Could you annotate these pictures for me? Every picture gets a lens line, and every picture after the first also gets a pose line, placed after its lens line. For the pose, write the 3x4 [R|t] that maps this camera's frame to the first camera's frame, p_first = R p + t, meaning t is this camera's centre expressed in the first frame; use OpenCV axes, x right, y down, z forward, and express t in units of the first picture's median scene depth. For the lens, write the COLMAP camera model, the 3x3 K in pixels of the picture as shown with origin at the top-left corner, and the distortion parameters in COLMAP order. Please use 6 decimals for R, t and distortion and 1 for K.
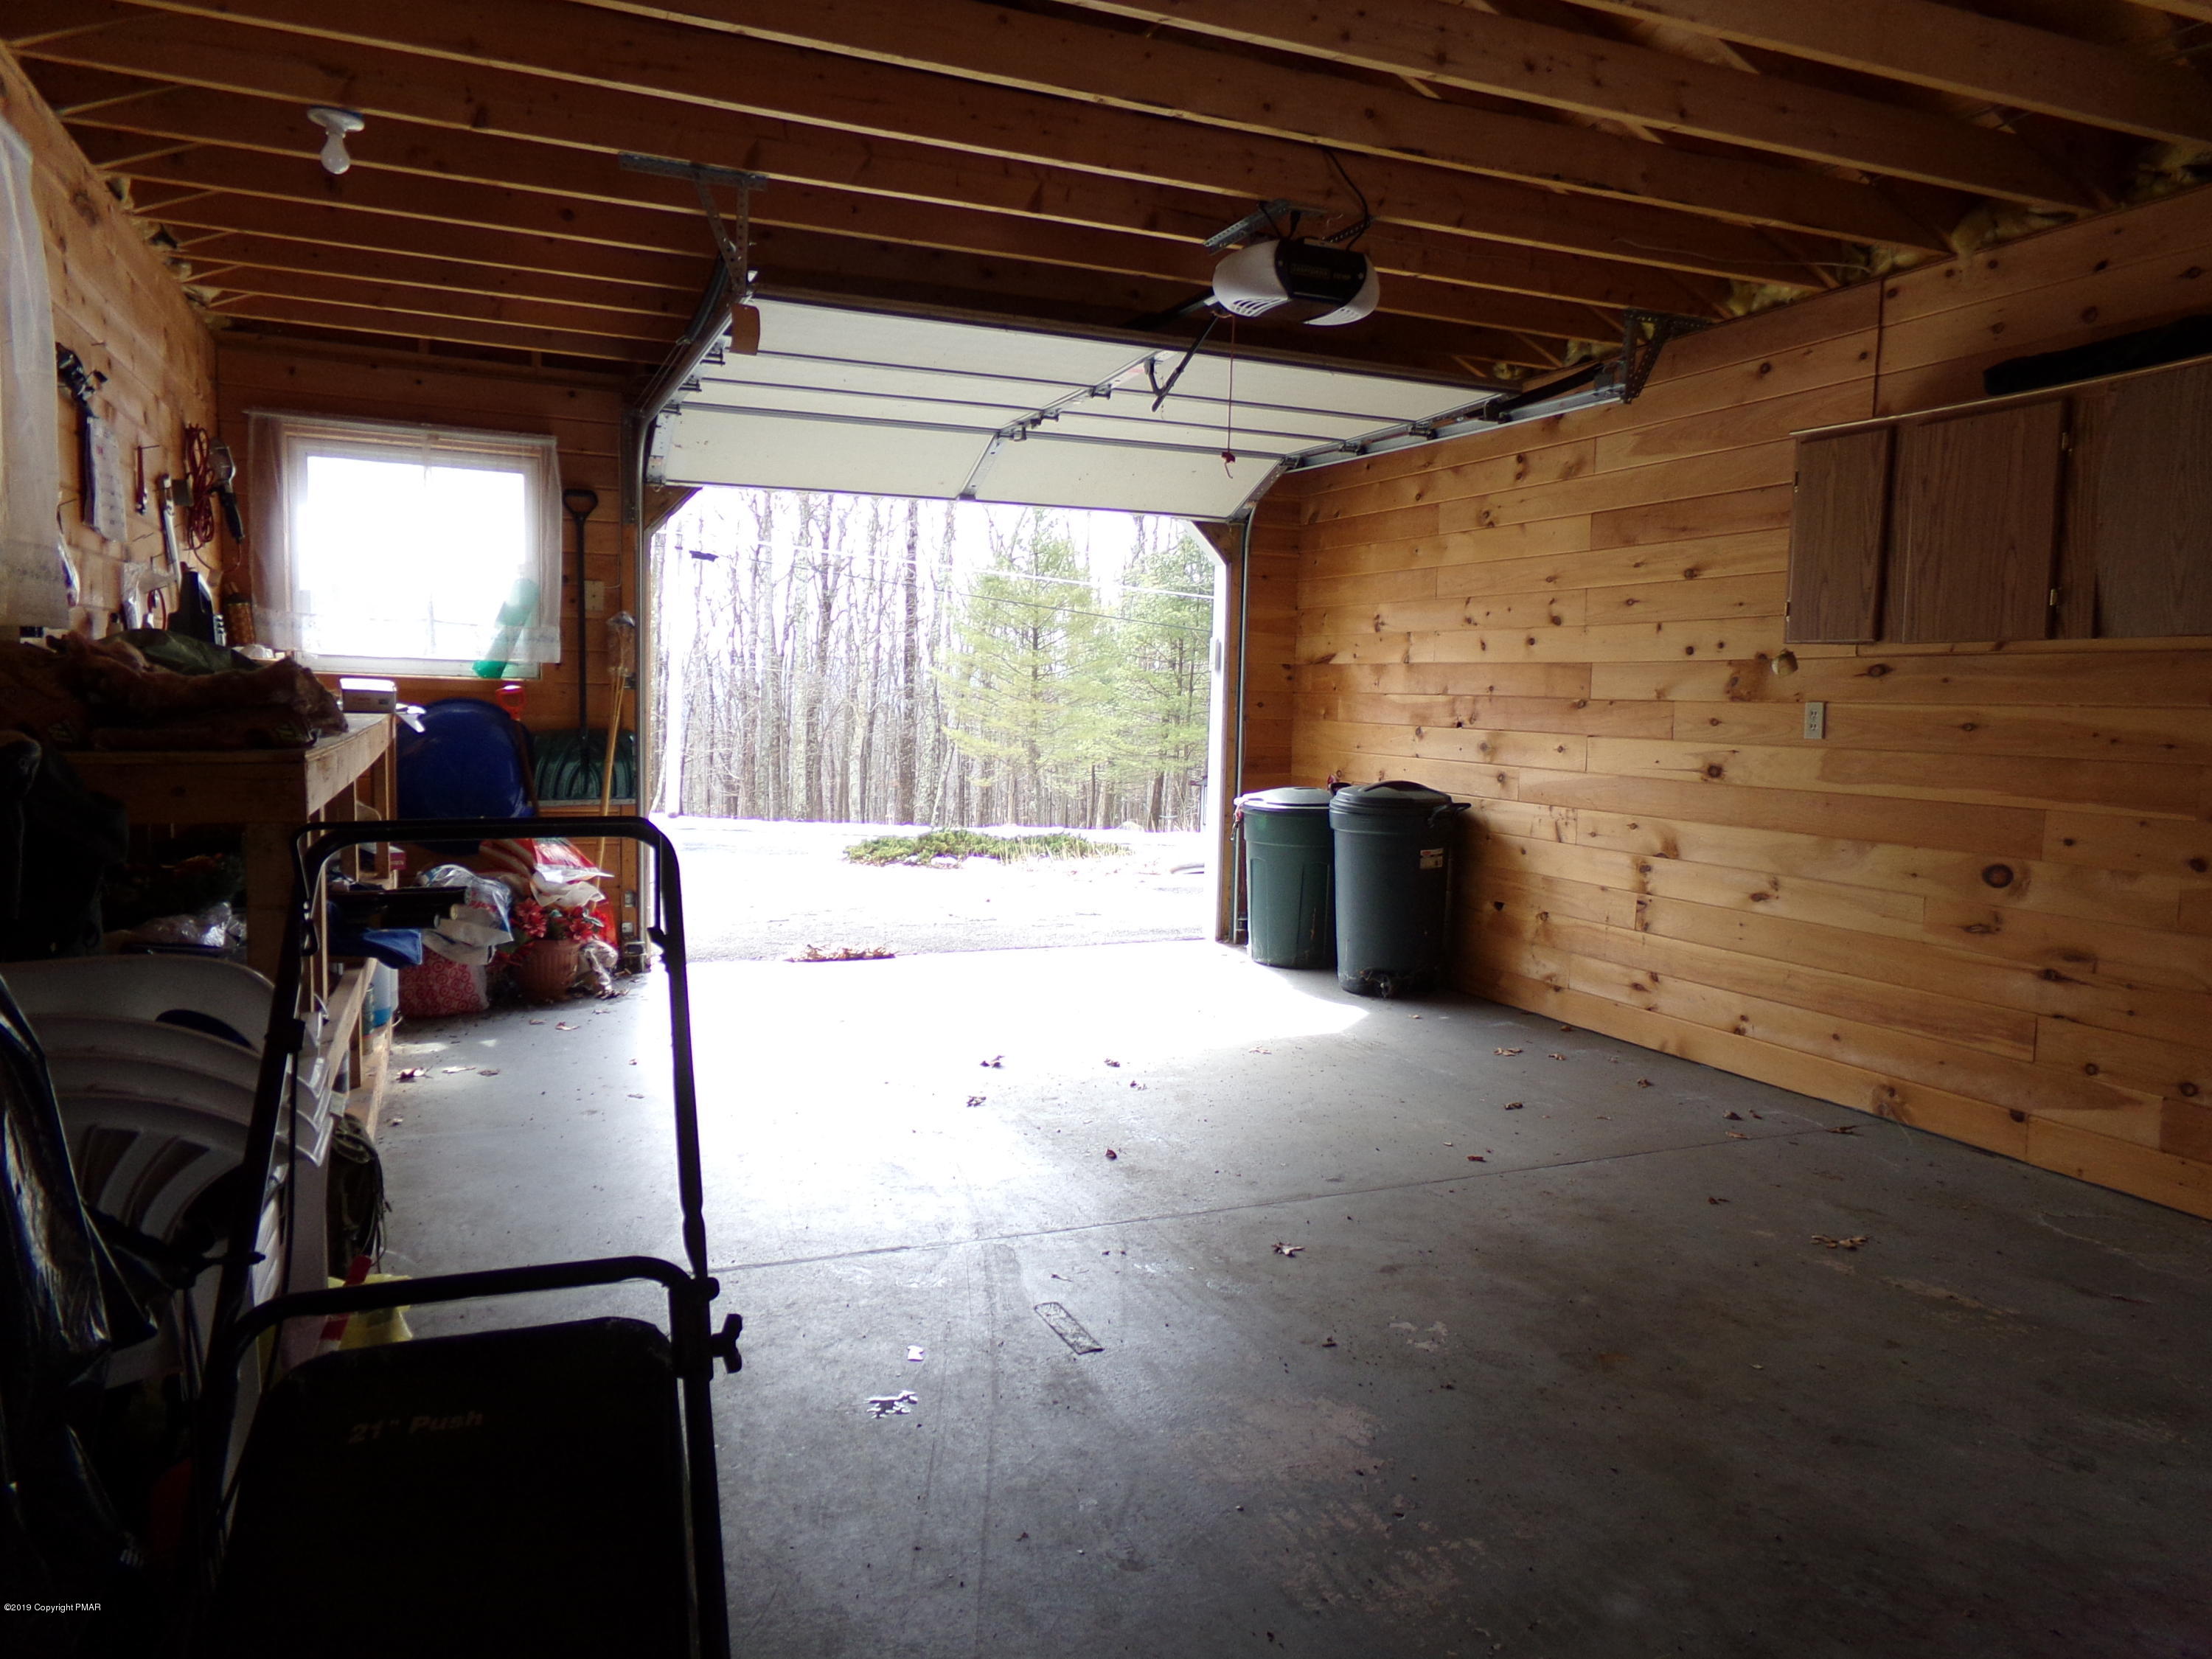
lens RADIAL K [[1502.0, 0, 1096.7], [0, 1502.0, 838.9], [0, 0, 1]] dist [-0.019487, 0.028768]
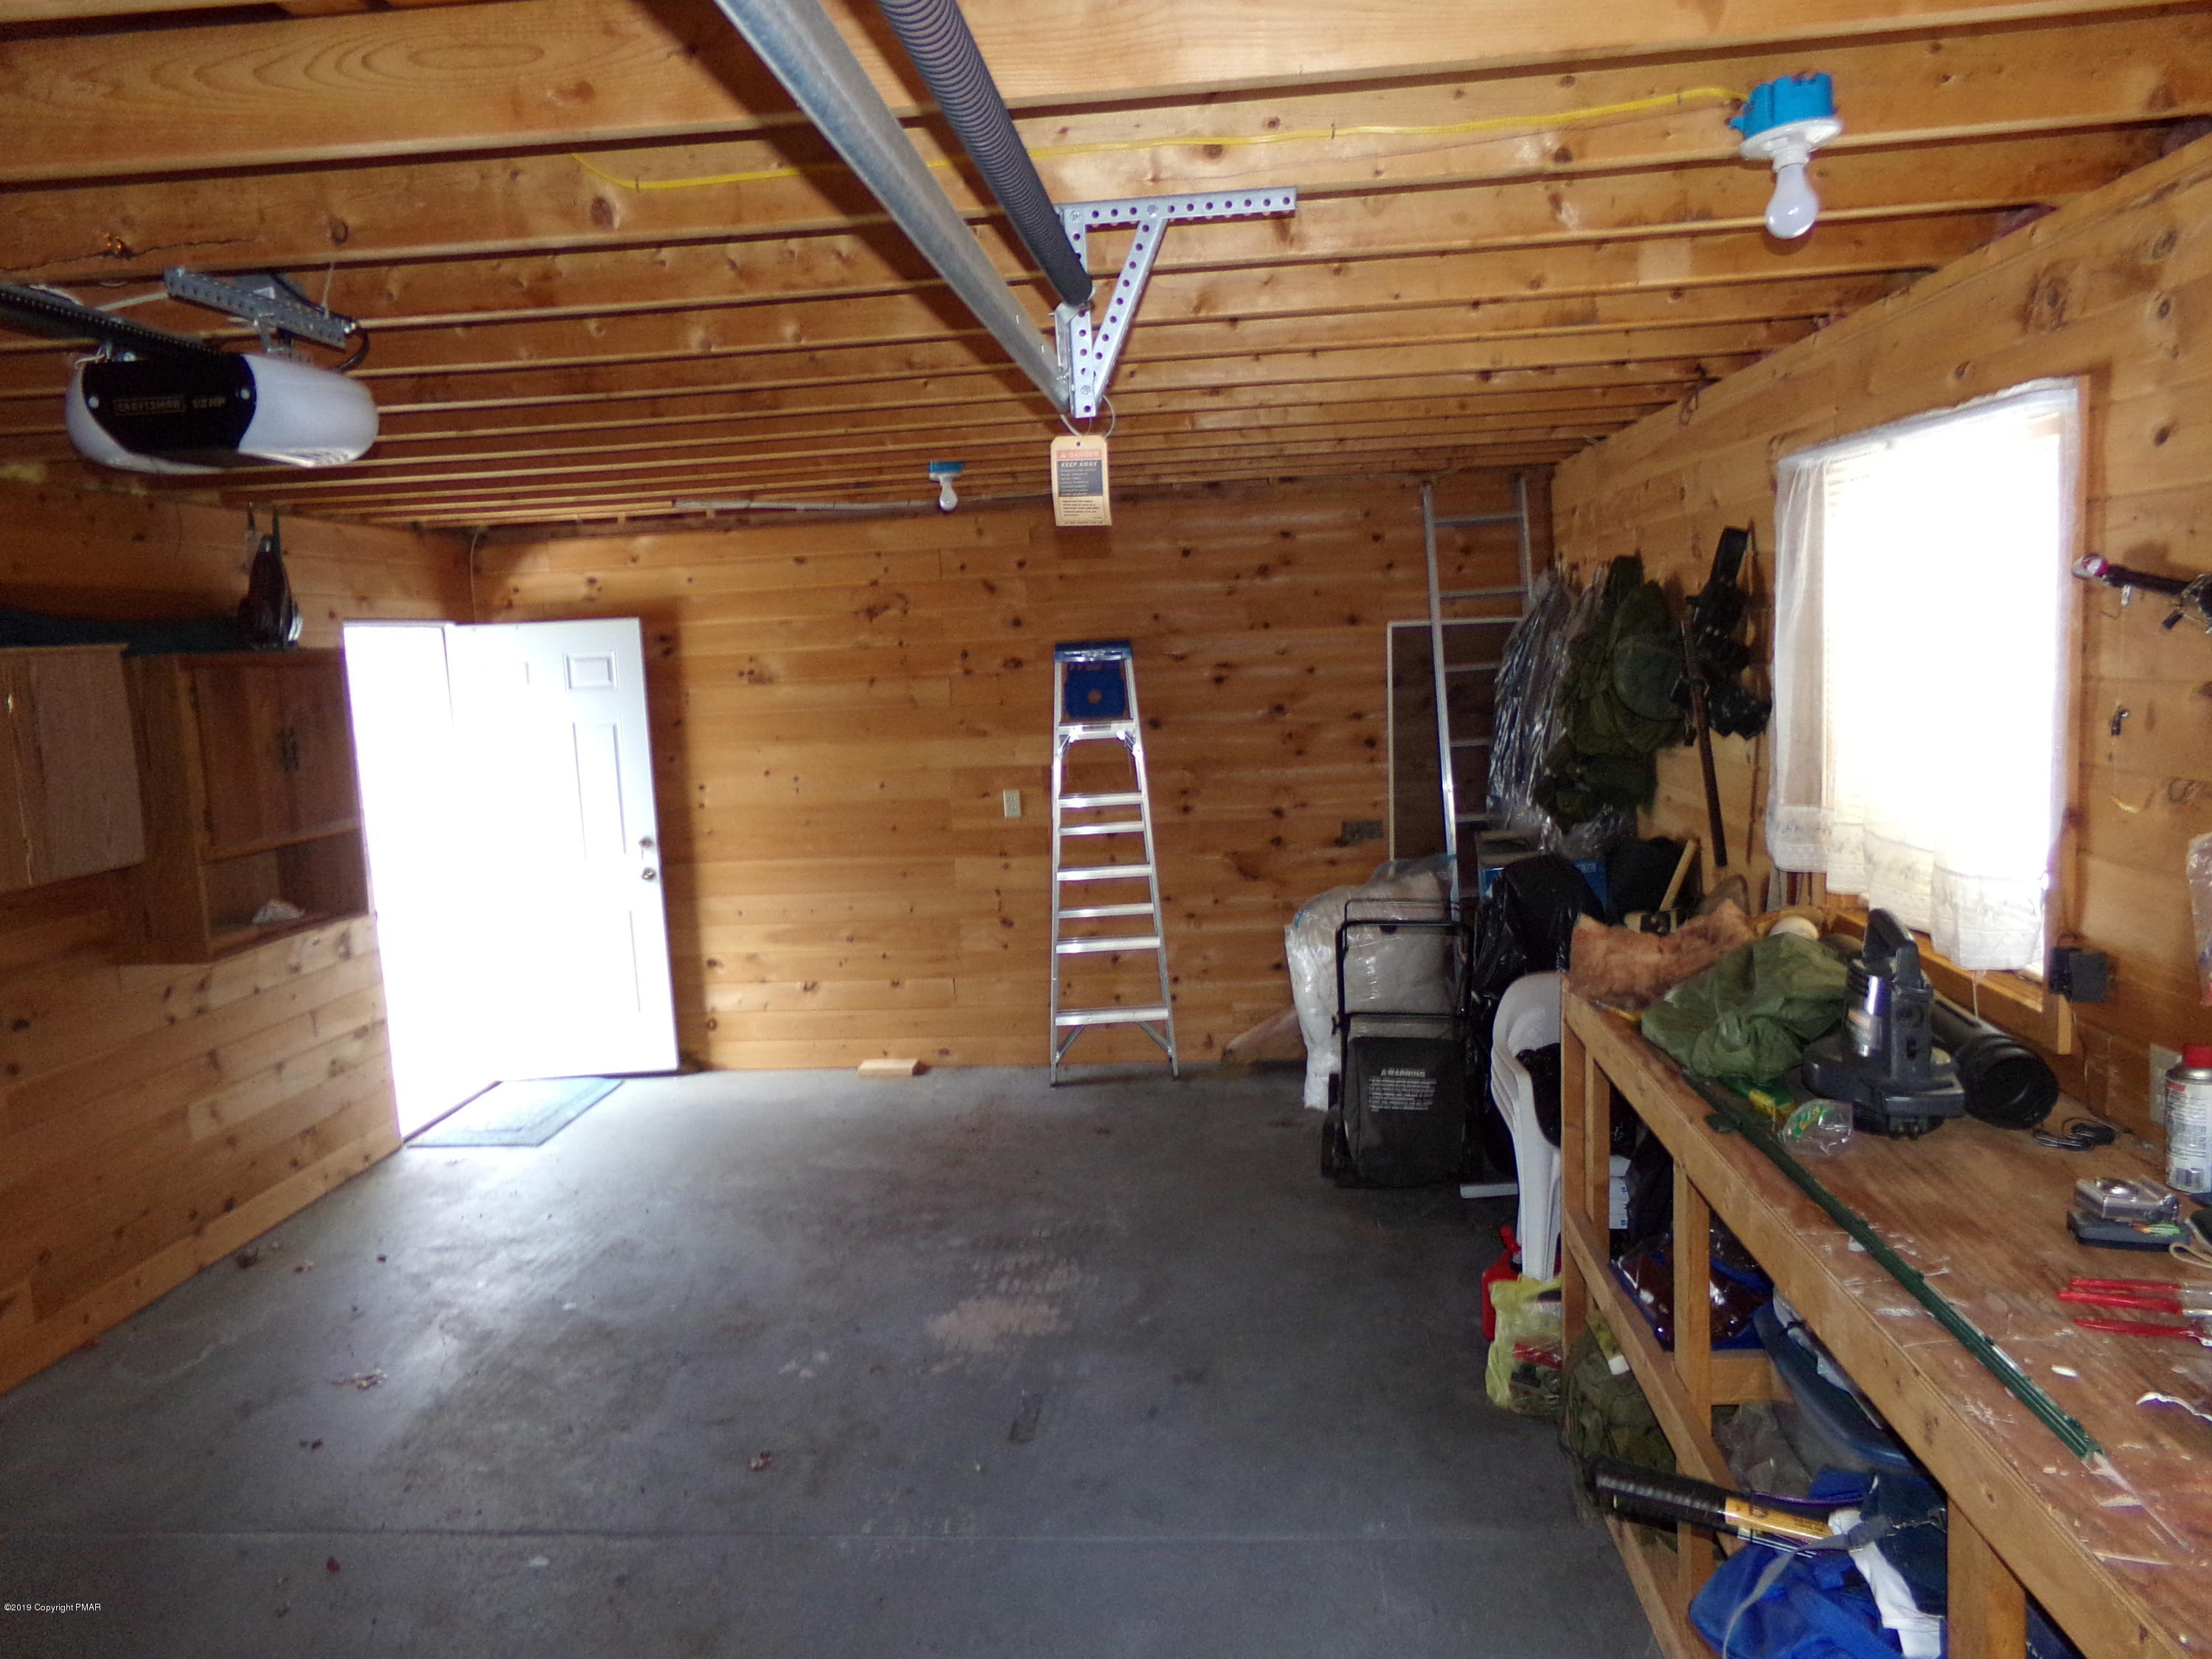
lens RADIAL K [[1502.0, 0, 1096.7], [0, 1502.0, 838.9], [0, 0, 1]] dist [-0.019487, 0.028768]
pose [[-0.883279, -0.039136, 0.467211, -0.340005], [0.073505, 0.972628, 0.220436, -0.226310], [-0.463049, 0.229049, -0.856225, 1.013519]]
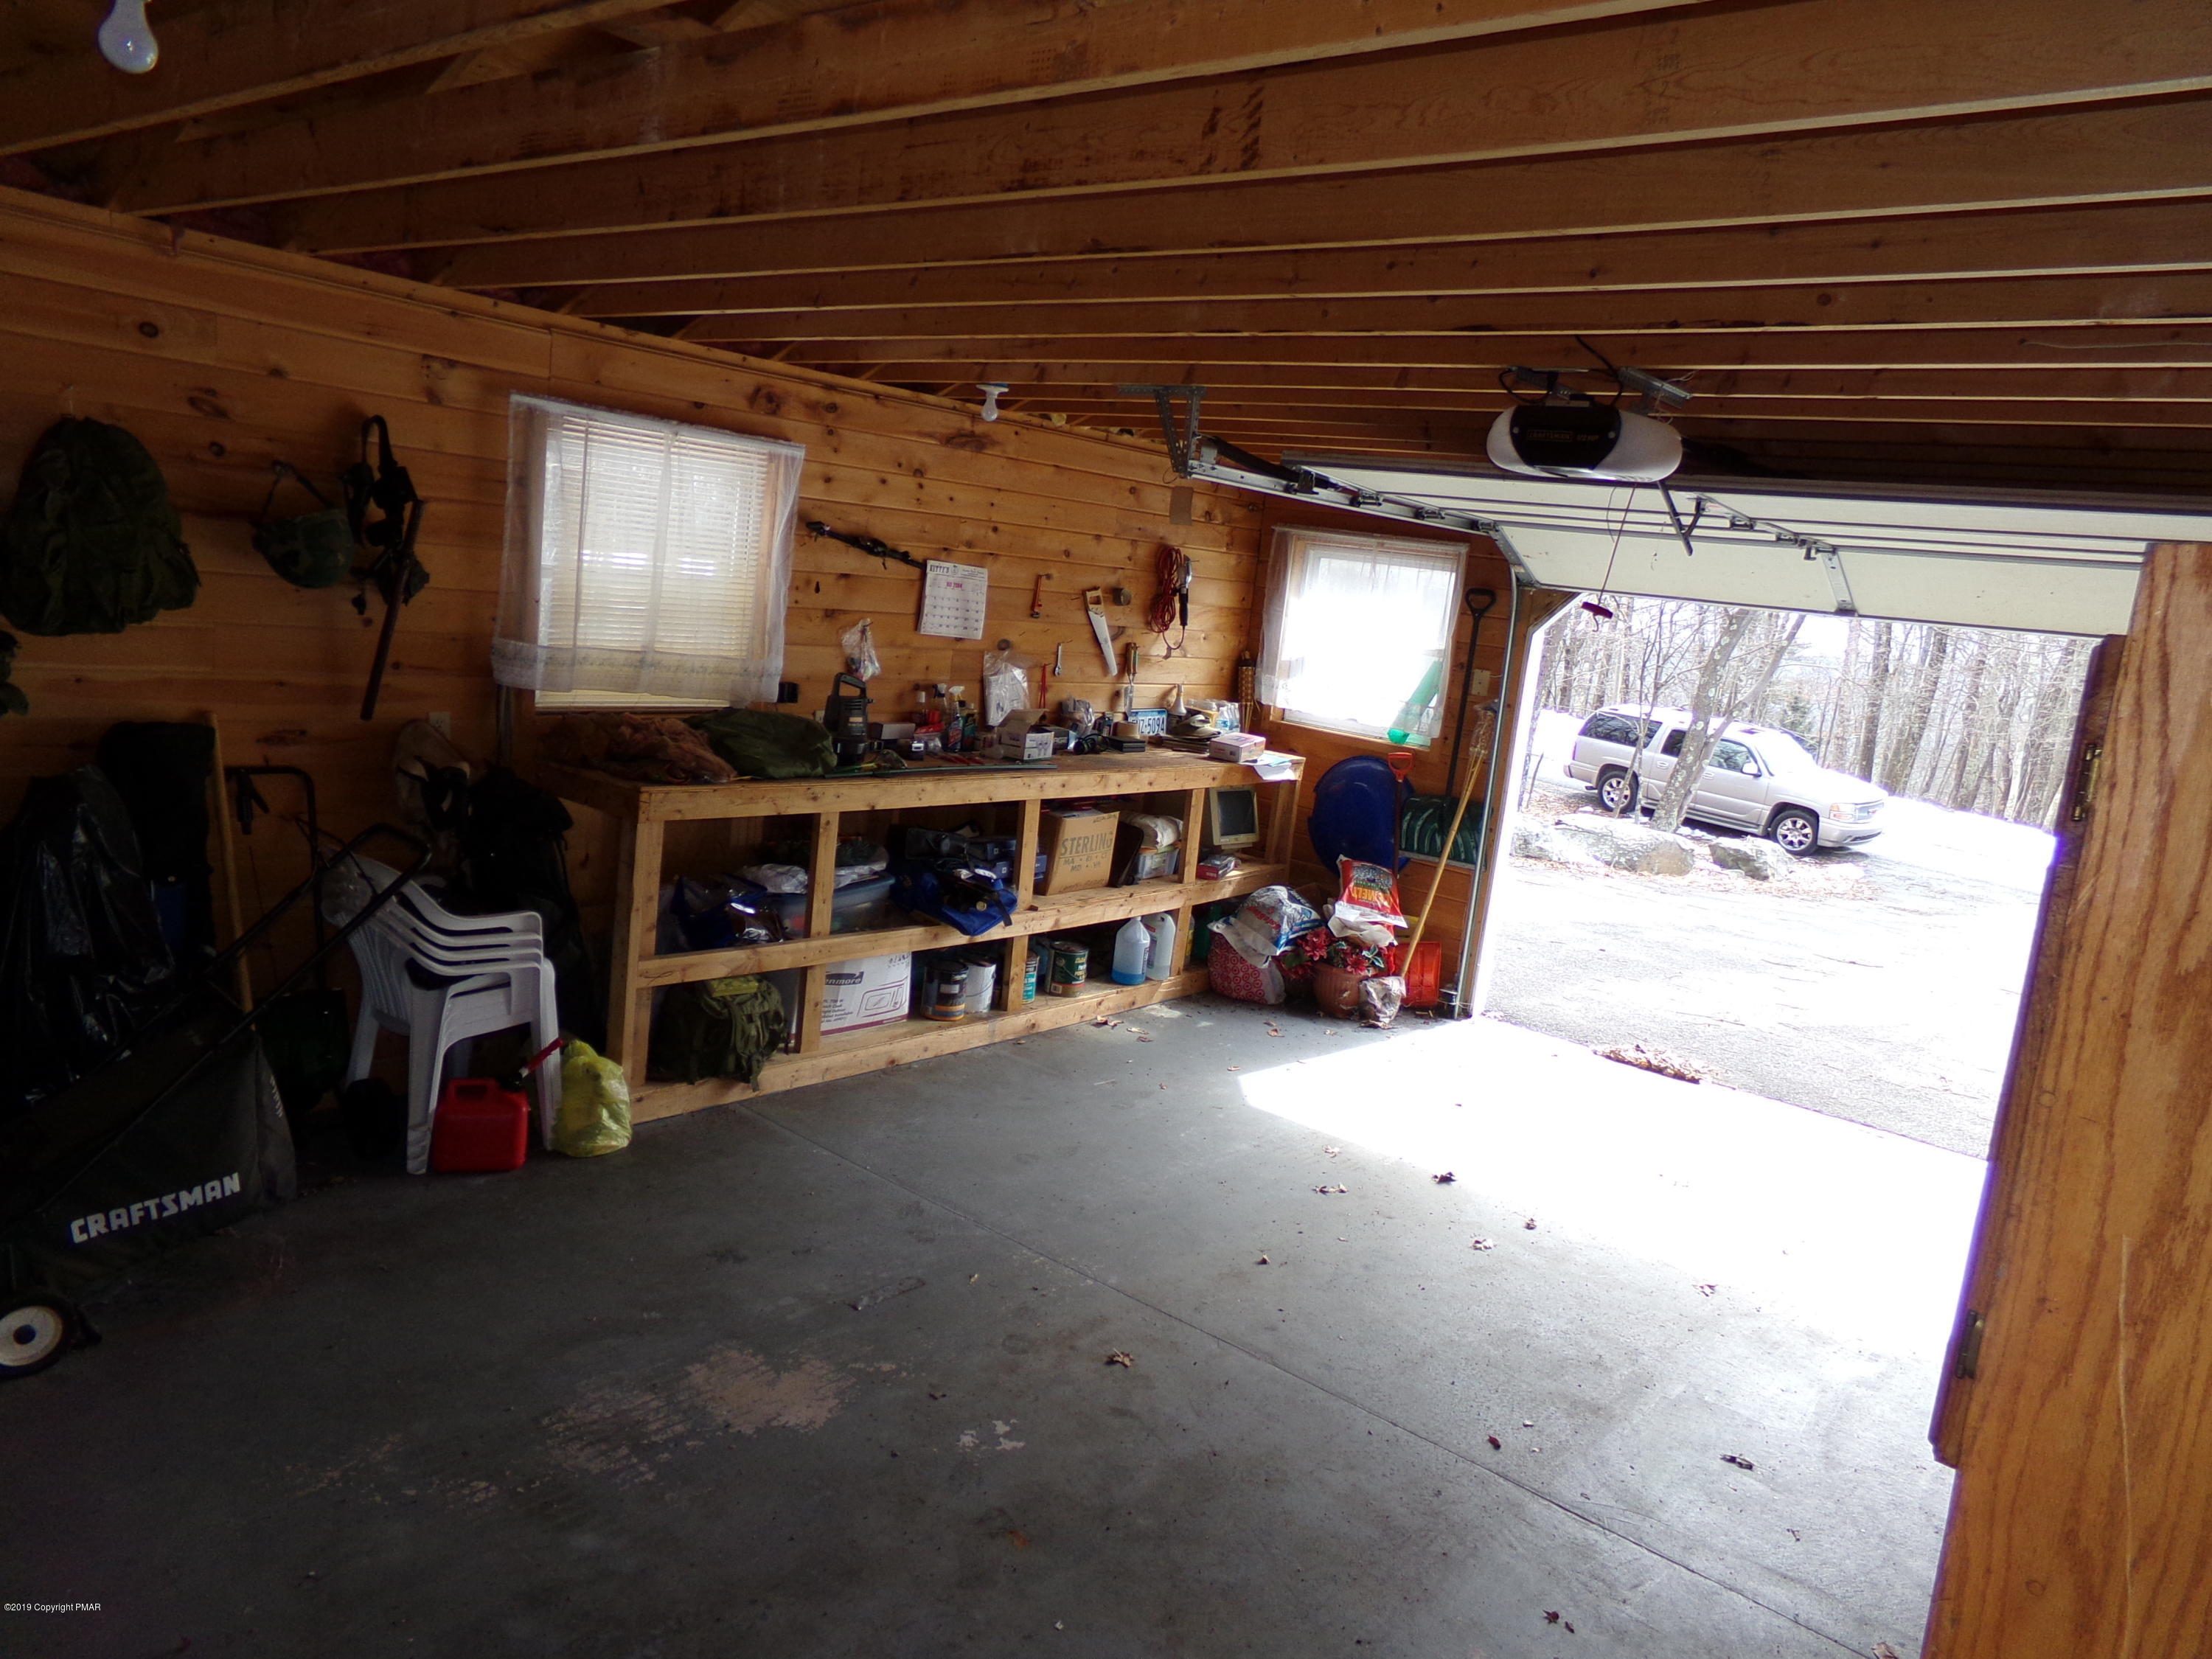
lens RADIAL K [[1502.0, 0, 1096.7], [0, 1502.0, 838.9], [0, 0, 1]] dist [-0.019487, 0.028768]
pose [[0.454105, 0.183532, -0.871840, 0.602908], [-0.181828, 0.977048, 0.110973, -0.133130], [0.872197, 0.108131, 0.477054, 0.245293]]
